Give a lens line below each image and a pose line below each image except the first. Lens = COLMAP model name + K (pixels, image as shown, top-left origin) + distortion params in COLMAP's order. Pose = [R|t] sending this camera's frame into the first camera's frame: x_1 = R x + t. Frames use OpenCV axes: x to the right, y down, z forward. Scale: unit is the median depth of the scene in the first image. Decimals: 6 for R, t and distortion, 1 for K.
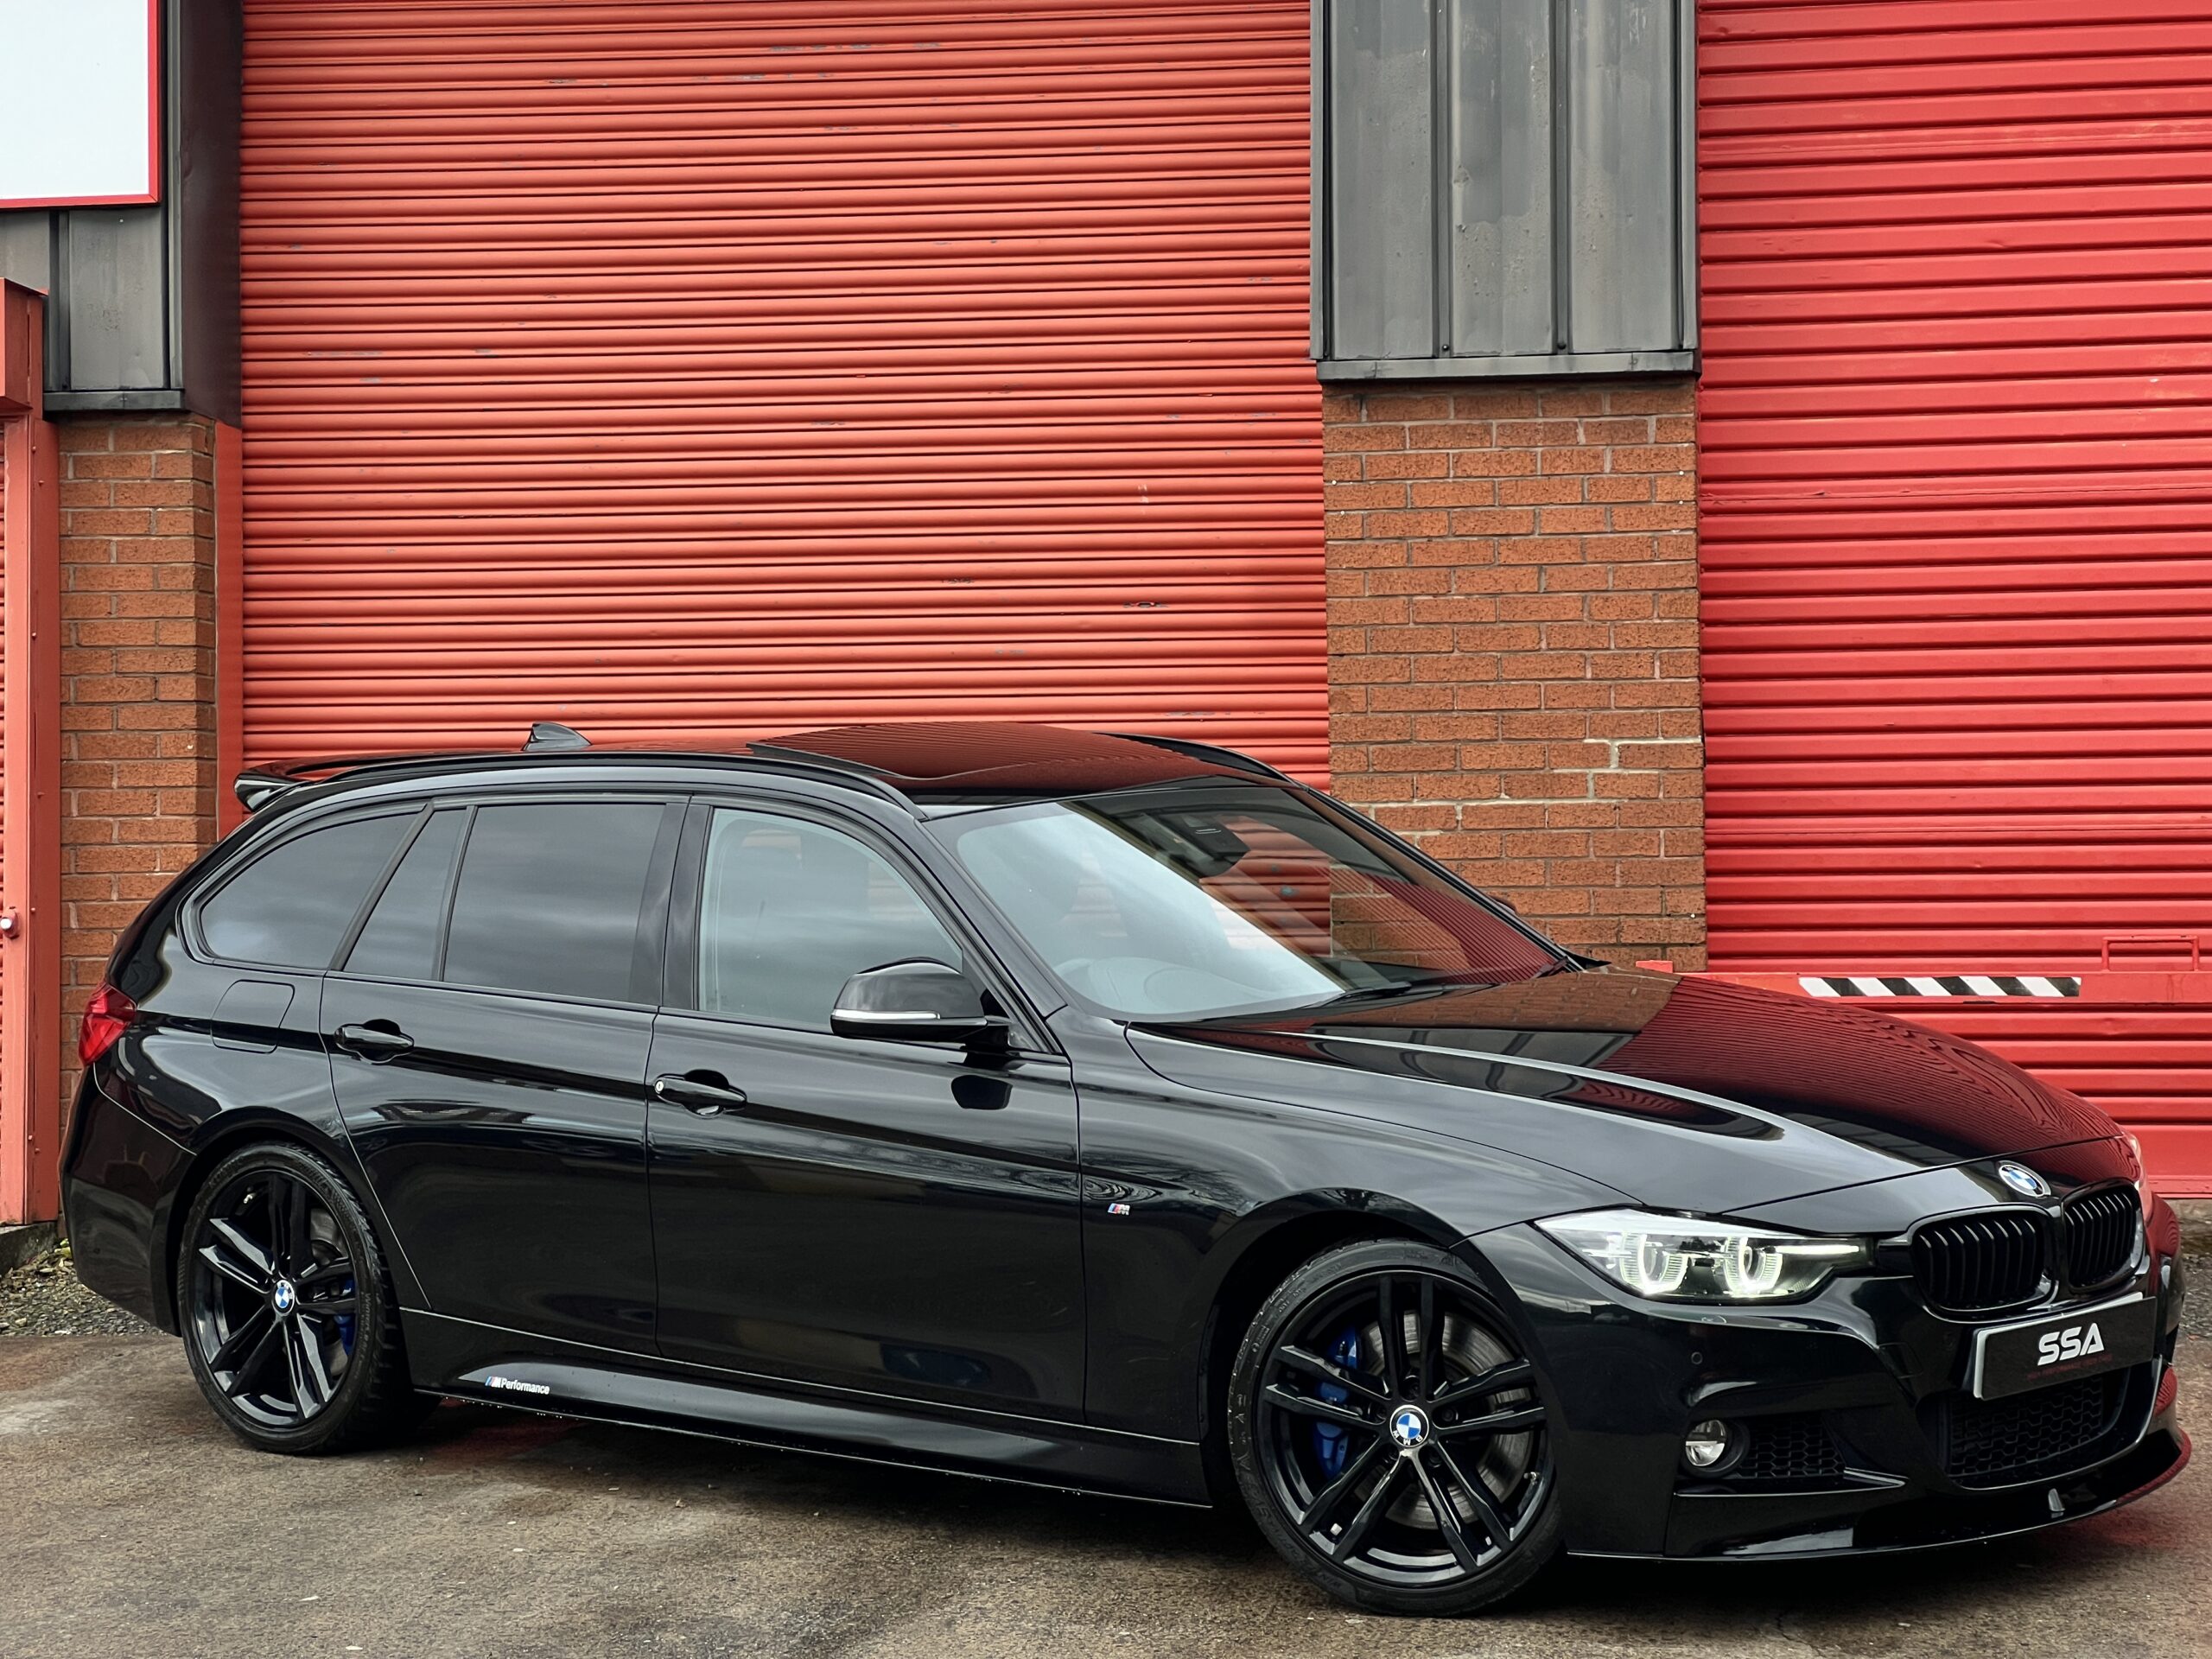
lens RADIAL K [[4725.0, 0, 1106.0], [0, 4725.0, 829.5], [0, 0, 1]] dist [-0.233550, 6.254845]
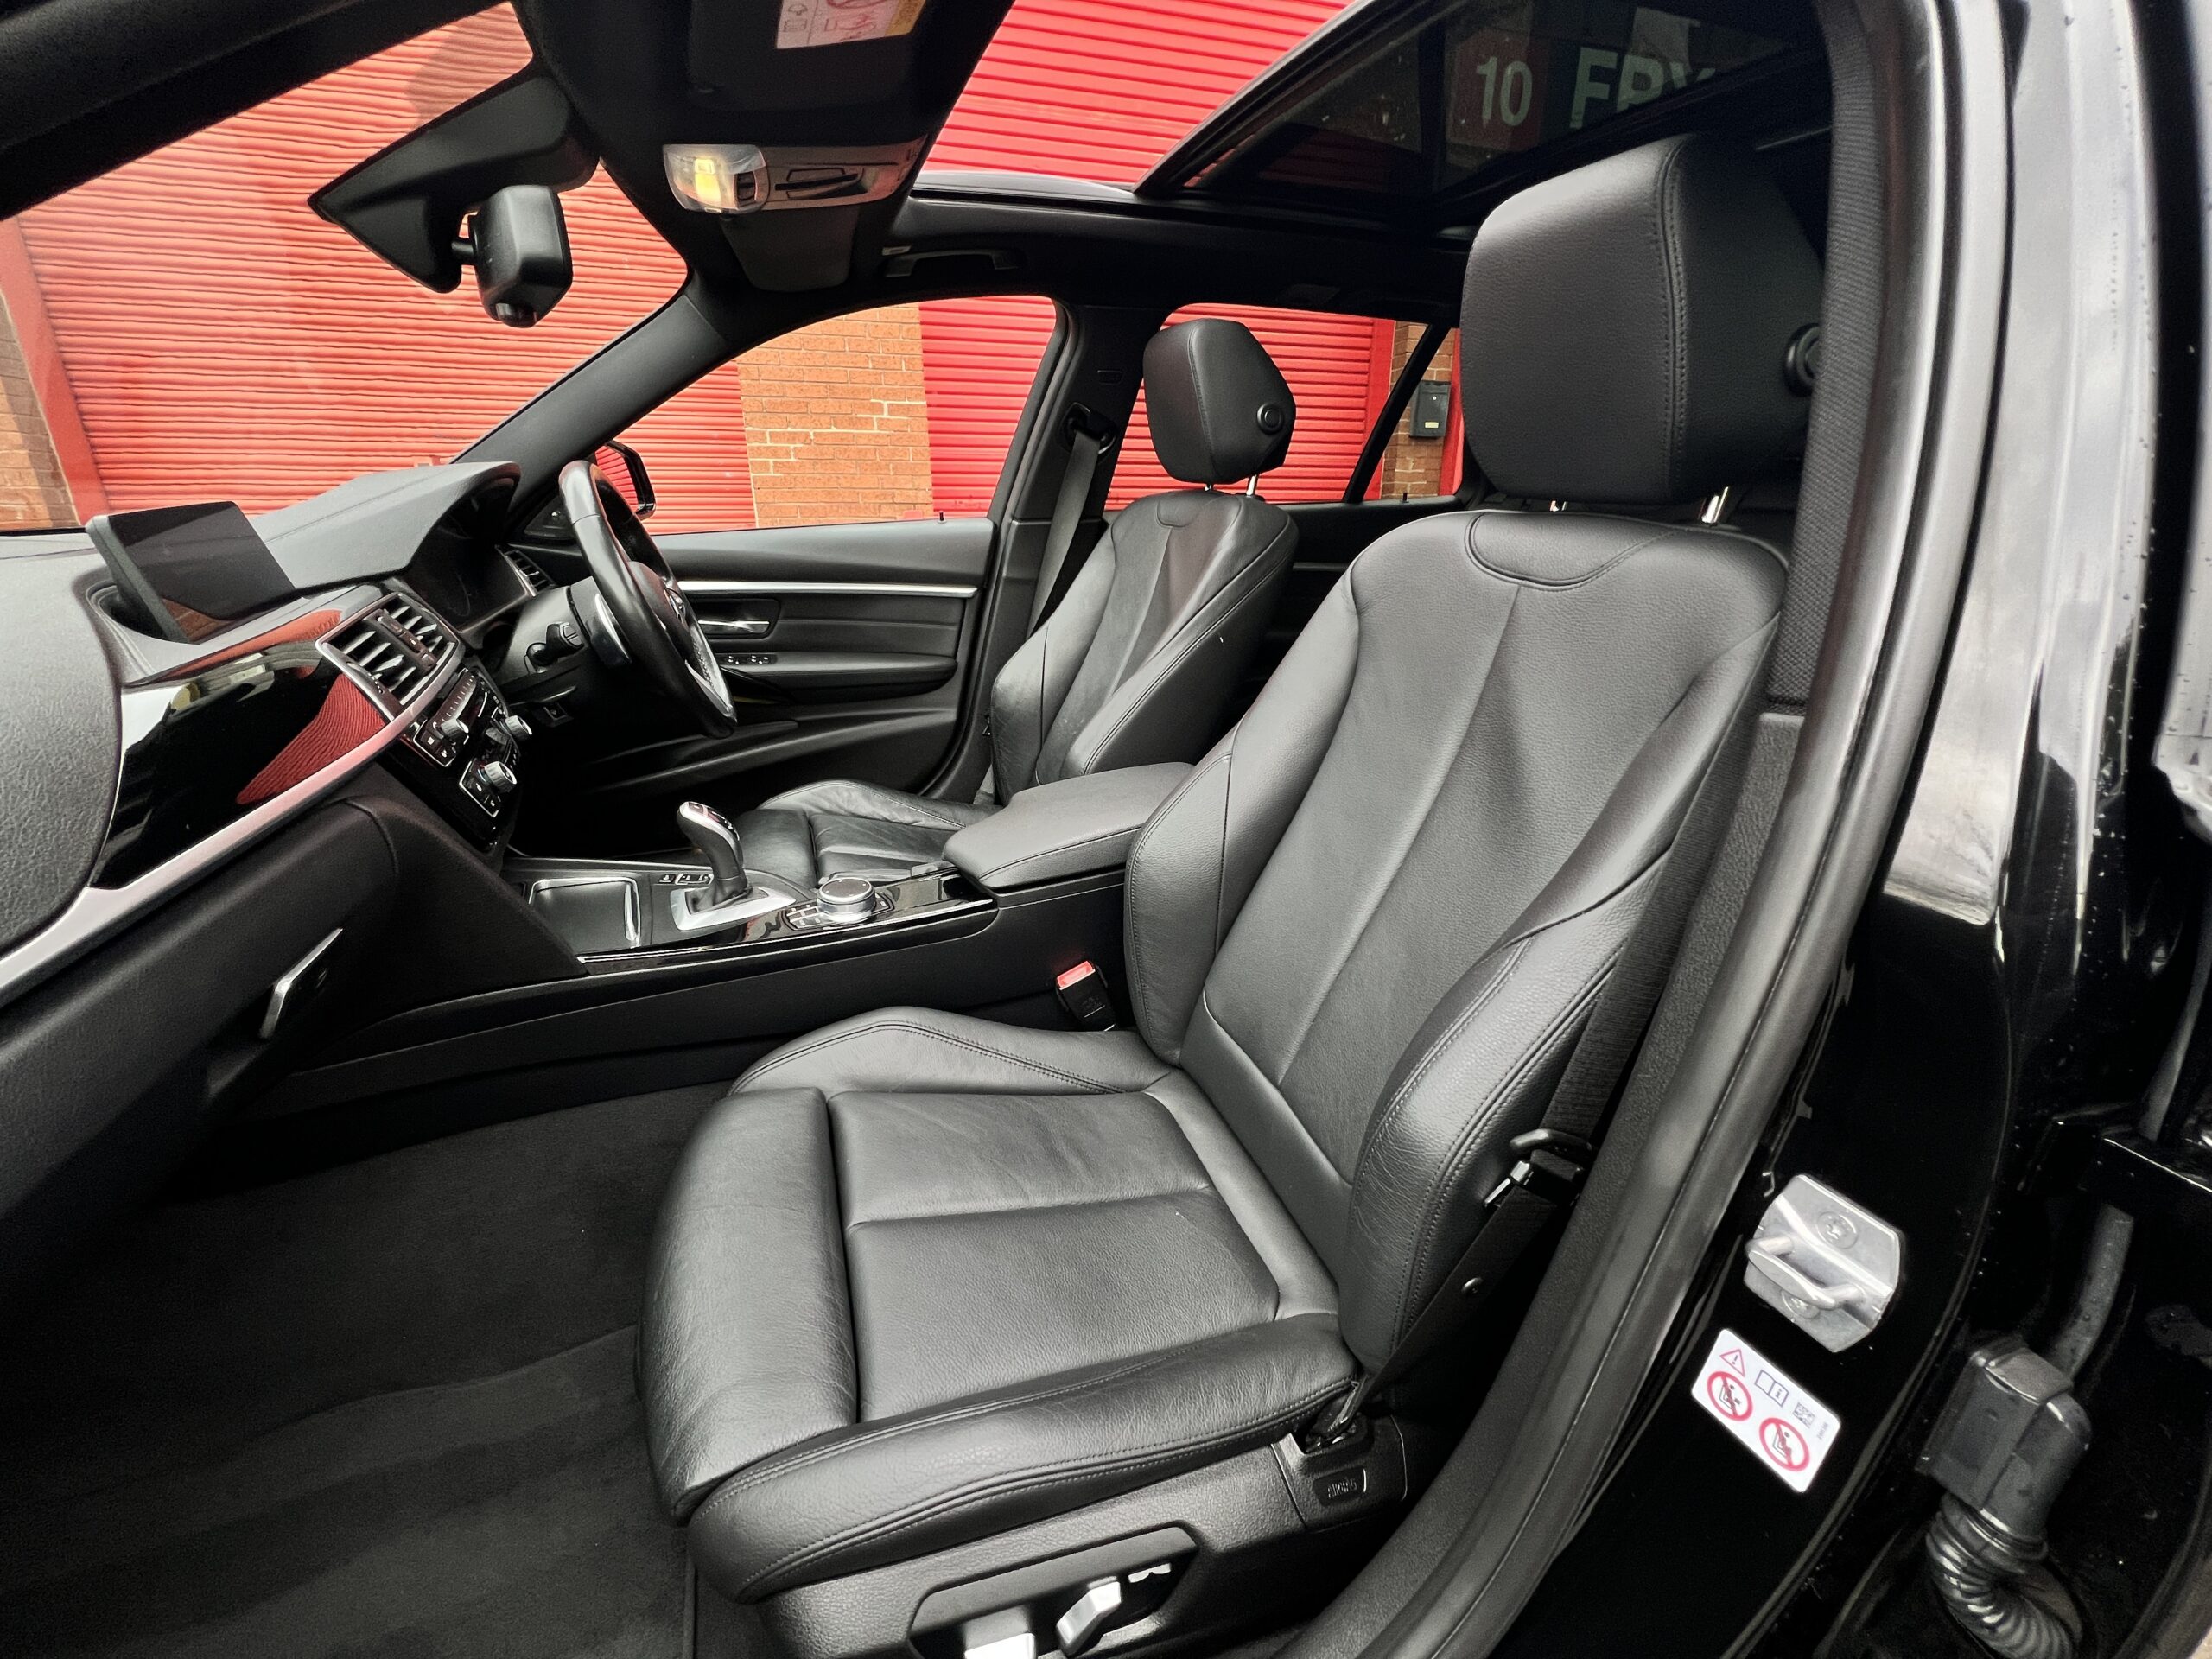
lens RADIAL K [[895.5, 0, 1109.2], [0, 895.5, 827.0], [0, 0, 1]] dist [-0.001767, -0.000215]
pose [[0.904518, -0.129955, 0.406152, 0.010246], [-0.014590, 0.942445, 0.334043, 0.025870], [-0.426186, -0.308074, 0.850562, 0.554047]]
